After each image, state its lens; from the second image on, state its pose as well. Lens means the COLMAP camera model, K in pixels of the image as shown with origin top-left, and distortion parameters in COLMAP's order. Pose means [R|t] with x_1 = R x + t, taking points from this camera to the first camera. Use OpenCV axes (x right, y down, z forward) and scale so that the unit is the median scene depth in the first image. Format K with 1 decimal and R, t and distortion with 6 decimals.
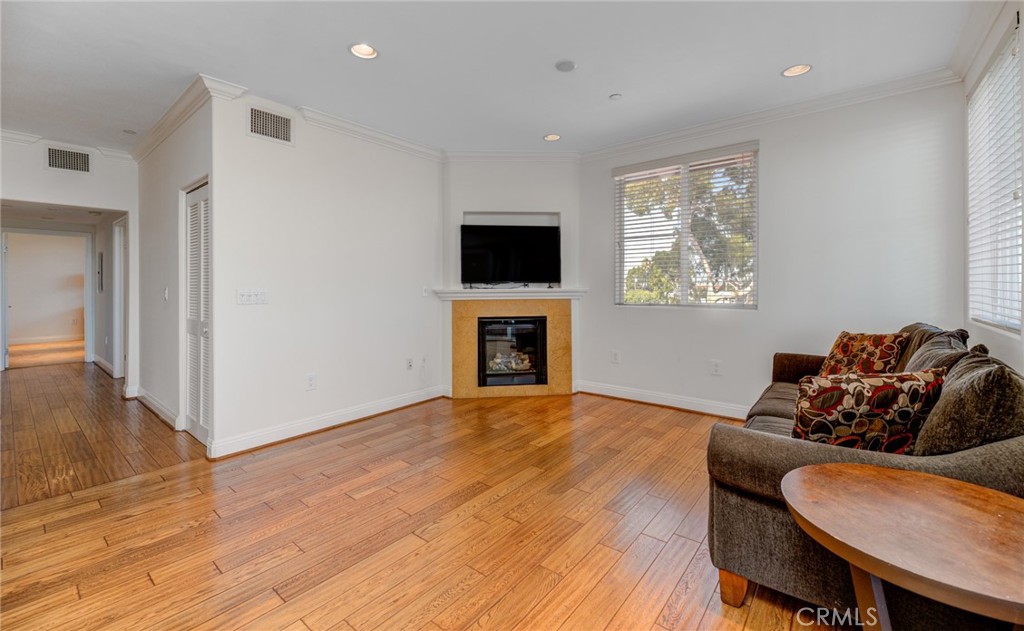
lens RADIAL K [[418.7, 0, 507.0], [0, 418.7, 286.6], [0, 0, 1]] dist [0.001720, 0.000185]
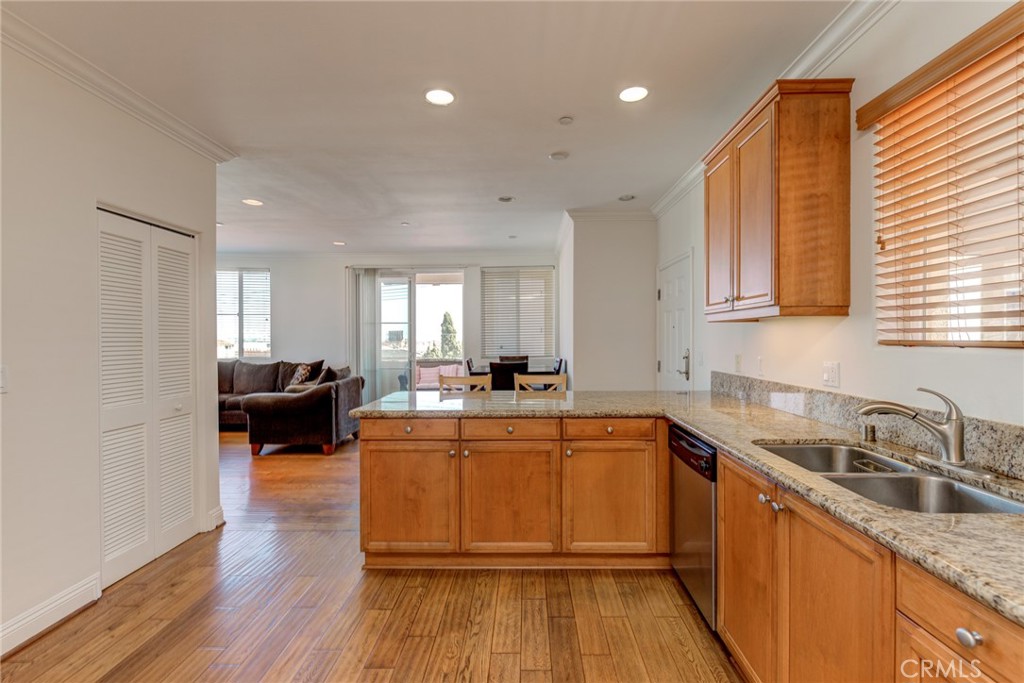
lens RADIAL K [[449.3, 0, 514.1], [0, 449.3, 344.5], [0, 0, 1]] dist [0.000768, -0.000303]
pose [[-0.621240, -0.008353, 0.783576, -1.309466], [0.003309, 0.999906, 0.013282, -0.021489], [-0.783613, 0.010844, -0.621154, 0.734479]]
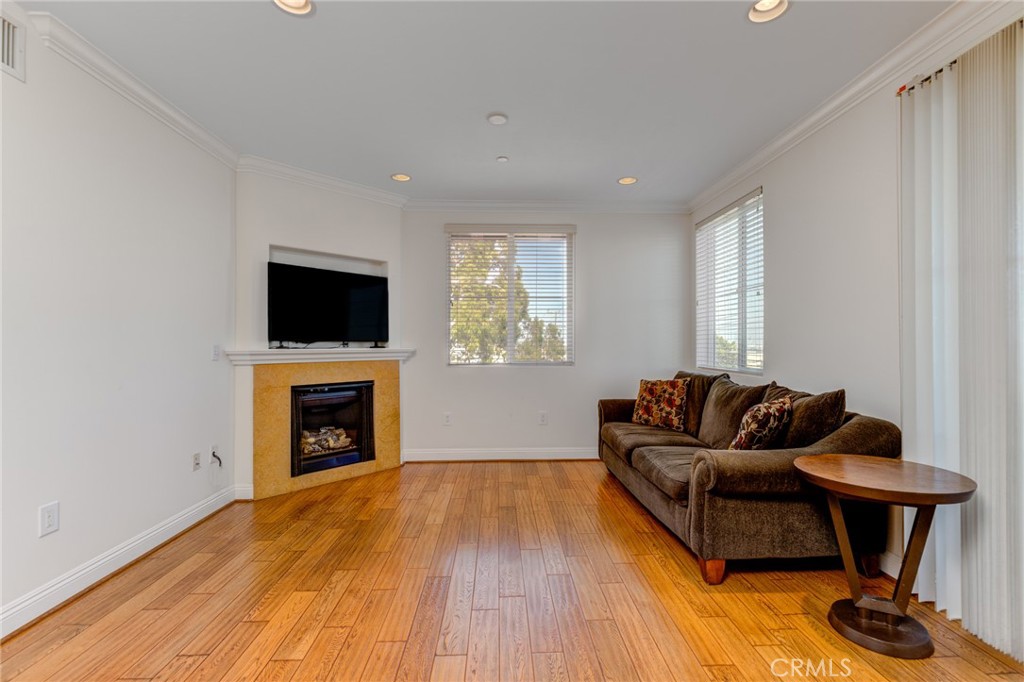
lens RADIAL K [[449.3, 0, 514.1], [0, 449.3, 344.0], [0, 0, 1]] dist [0.000768, -0.000303]
pose [[0.746128, 0.006587, 0.665770, -0.312532], [-0.002583, 0.999972, -0.006999, 0.001388], [-0.665798, 0.003502, 0.746124, 0.120839]]
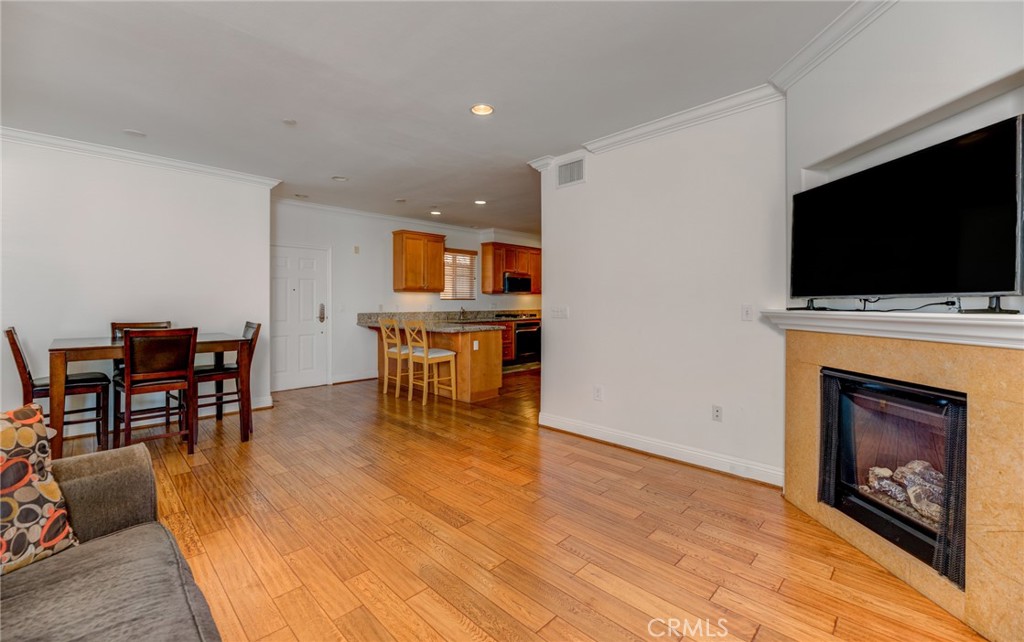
lens RADIAL K [[417.8, 0, 512.1], [0, 417.8, 302.3], [0, 0, 1]] dist [-0.001604, -0.000334]
pose [[-0.082570, 0.002743, -0.996582, 0.477164], [0.002521, 0.999994, 0.002543, -0.007236], [0.996582, -0.002303, -0.082576, 0.667107]]
